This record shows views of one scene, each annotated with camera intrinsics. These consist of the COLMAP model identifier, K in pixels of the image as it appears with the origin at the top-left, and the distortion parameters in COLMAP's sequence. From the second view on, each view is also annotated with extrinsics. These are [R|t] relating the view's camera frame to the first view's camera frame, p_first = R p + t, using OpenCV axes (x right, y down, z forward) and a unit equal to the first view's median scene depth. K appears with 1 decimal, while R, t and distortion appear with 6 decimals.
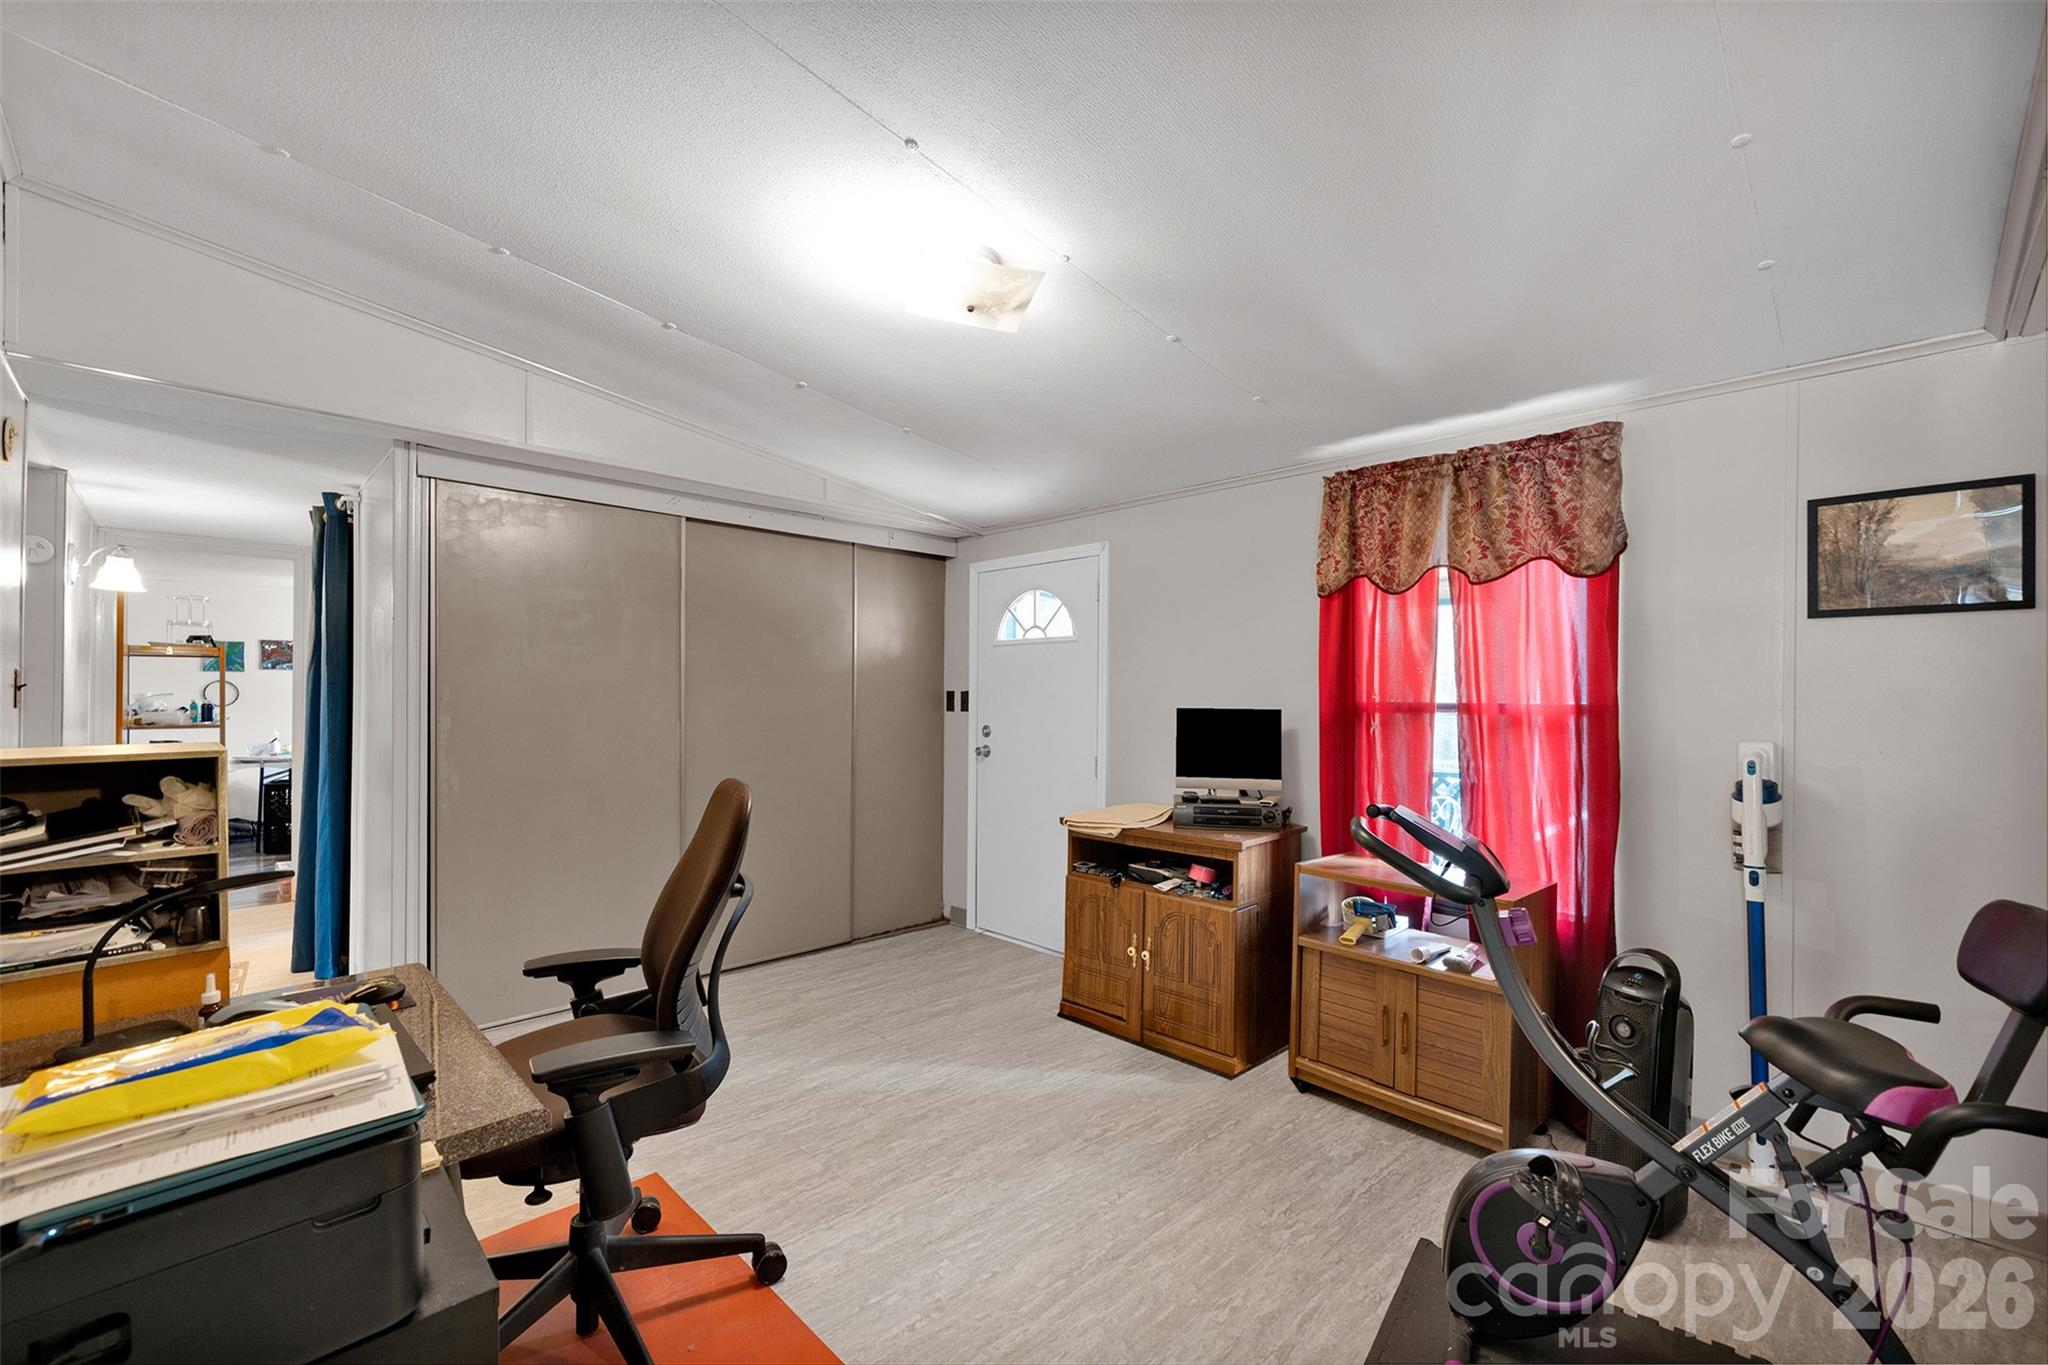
lens RADIAL K [[858.4, 0, 1021.8], [0, 858.4, 695.6], [0, 0, 1]] dist [-0.001934, -0.000035]
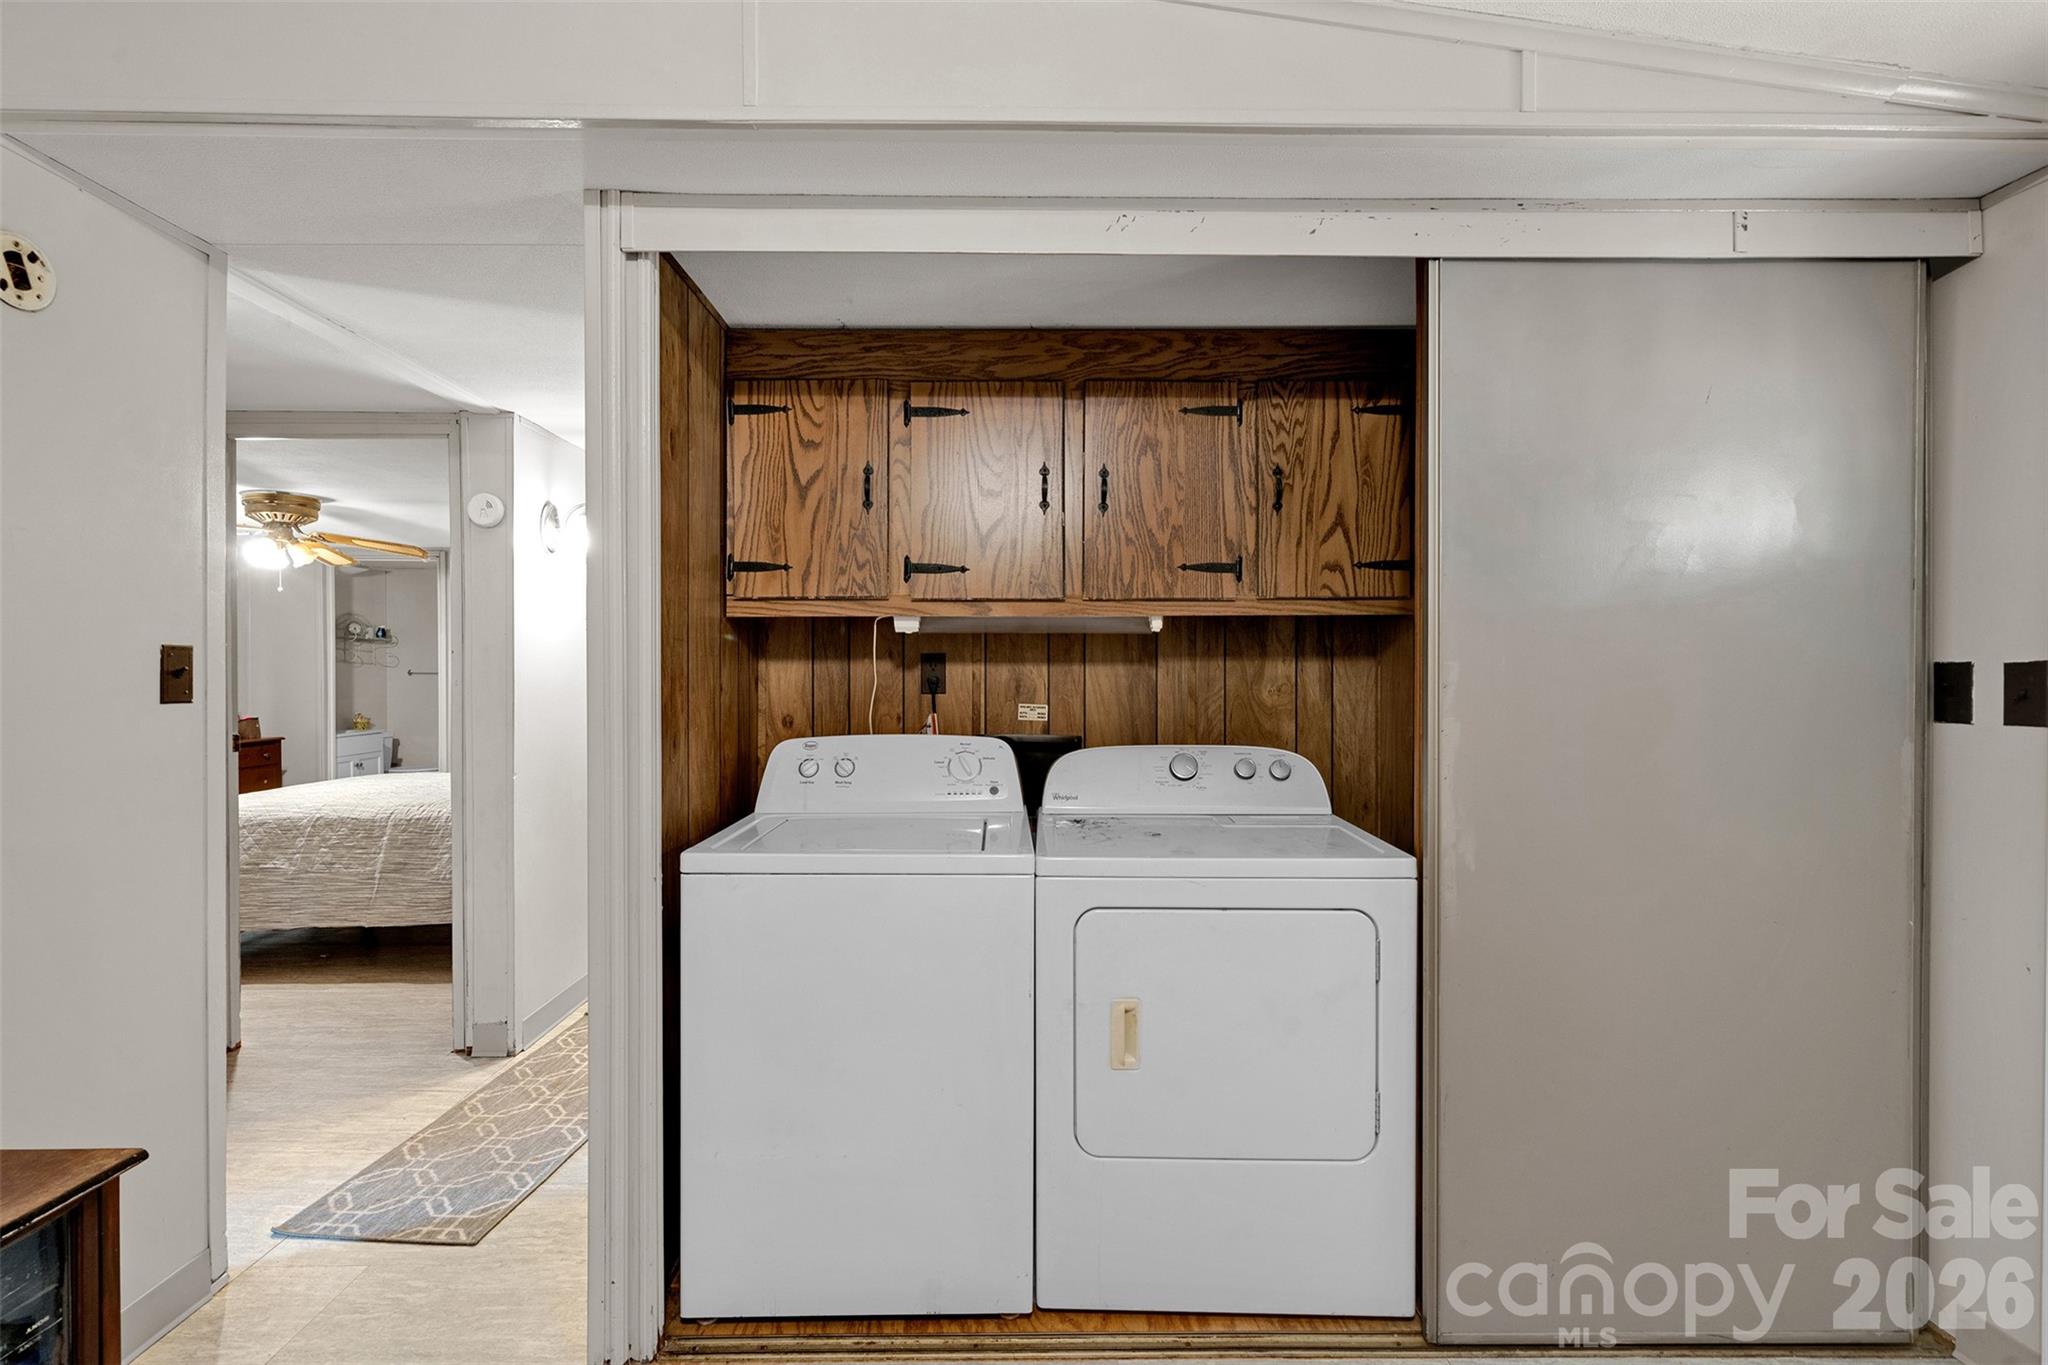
lens RADIAL K [[931.5, 0, 1016.5], [0, 931.5, 671.9], [0, 0, 1]] dist [0.001749, 0.000487]
pose [[0.718805, -0.010410, -0.695134, -0.139401], [0.007471, 0.999946, -0.007249, -0.000247], [0.695172, 0.000017, 0.718844, 0.709812]]
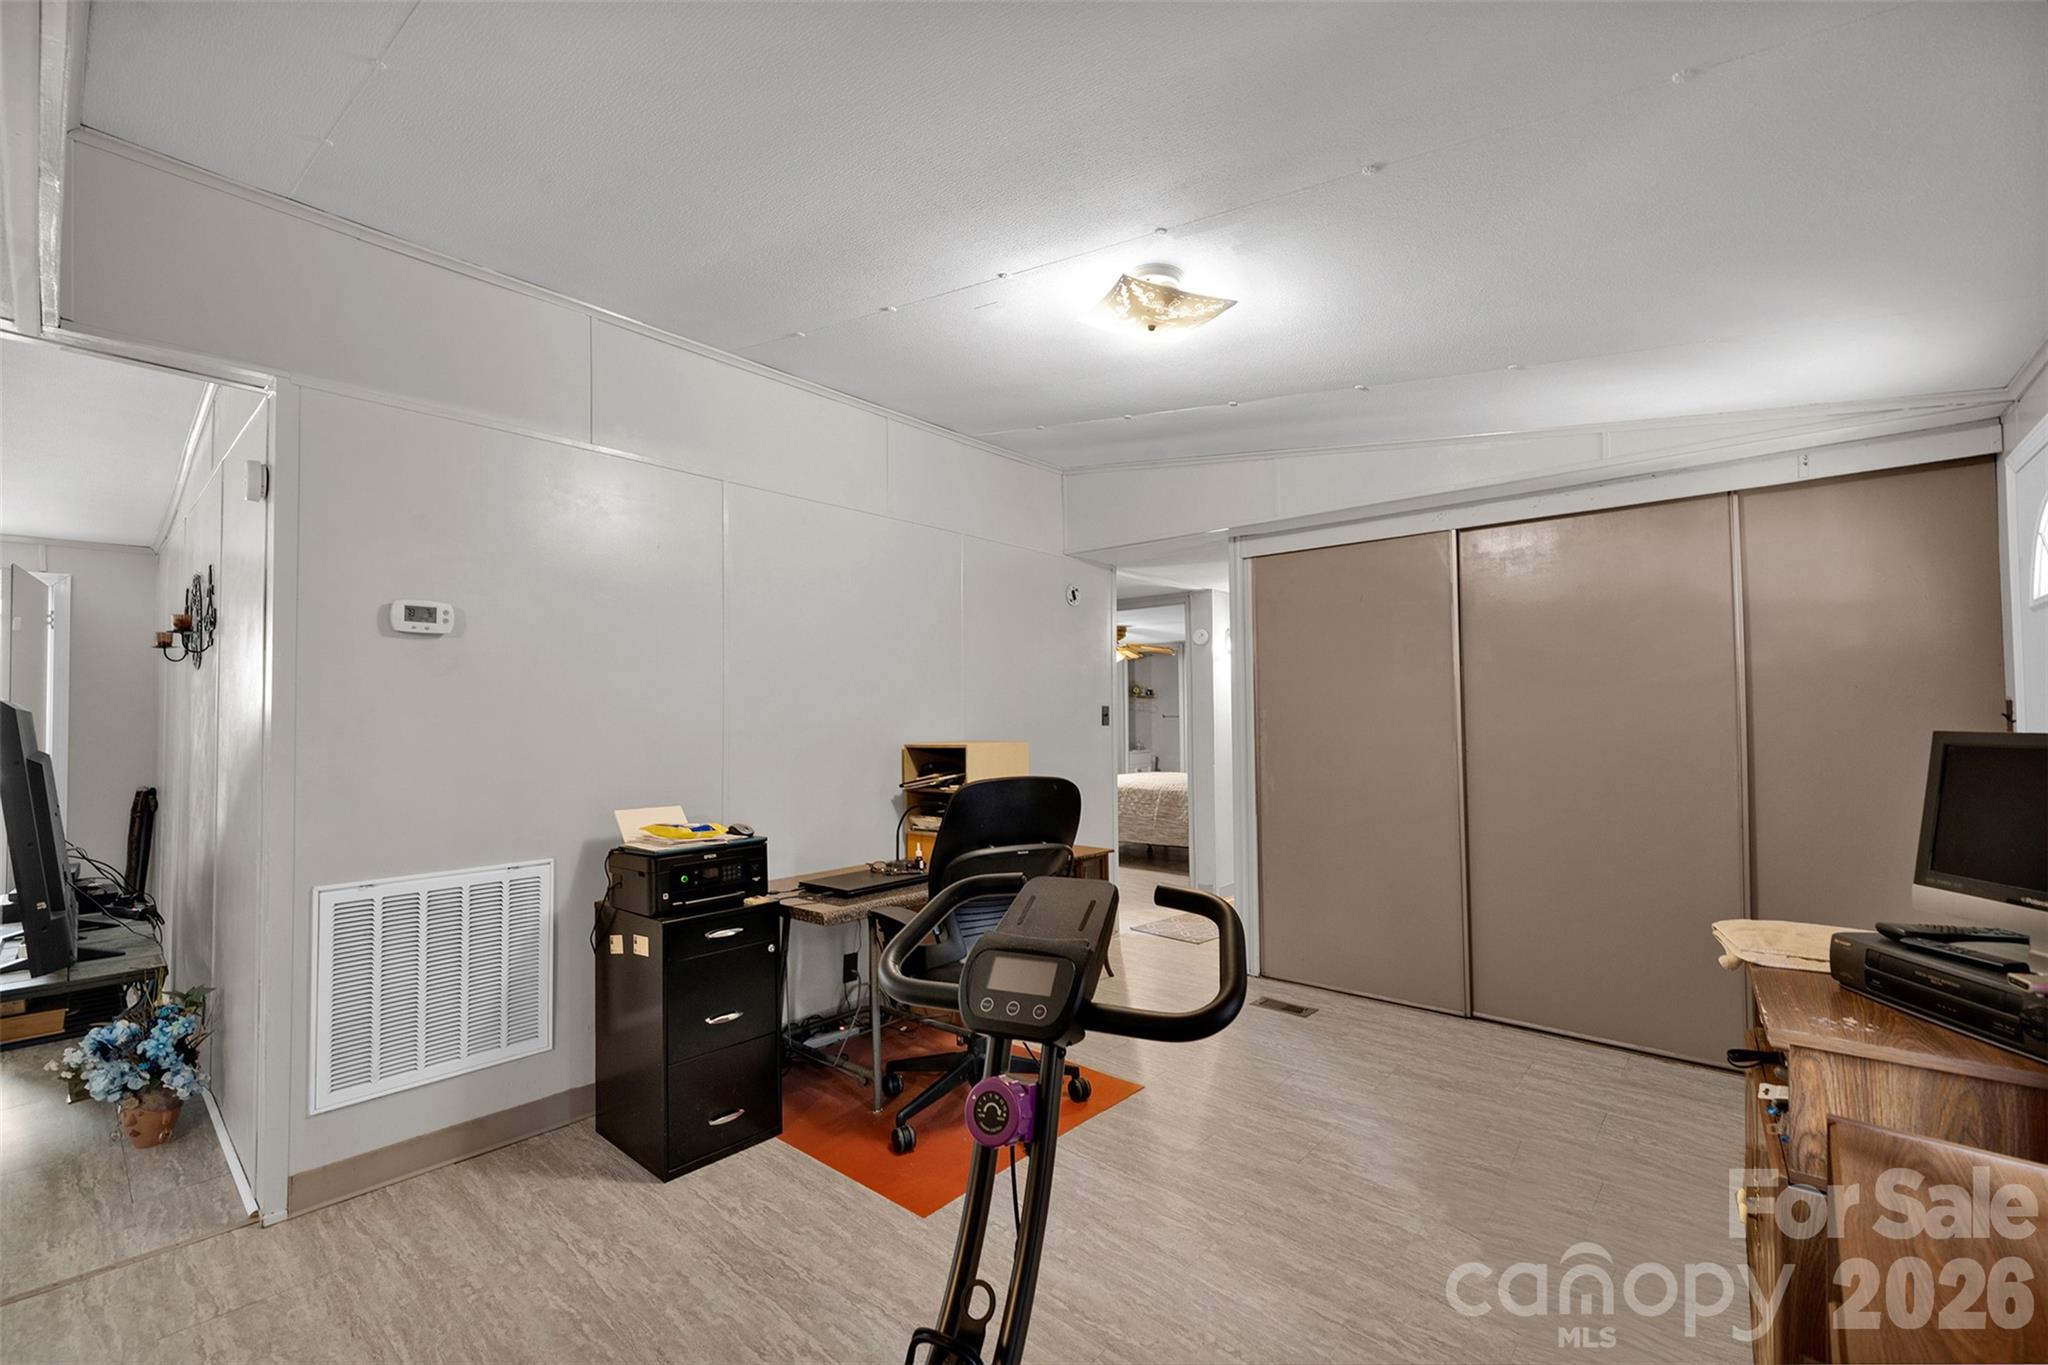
lens RADIAL K [[858.4, 0, 1021.8], [0, 858.4, 695.6], [0, 0, 1]] dist [-0.001934, -0.000035]
pose [[0.068987, -0.036098, -0.996964, 0.602290], [0.005529, 0.999344, -0.035802, 0.011451], [0.997602, -0.003042, 0.069141, 0.510524]]
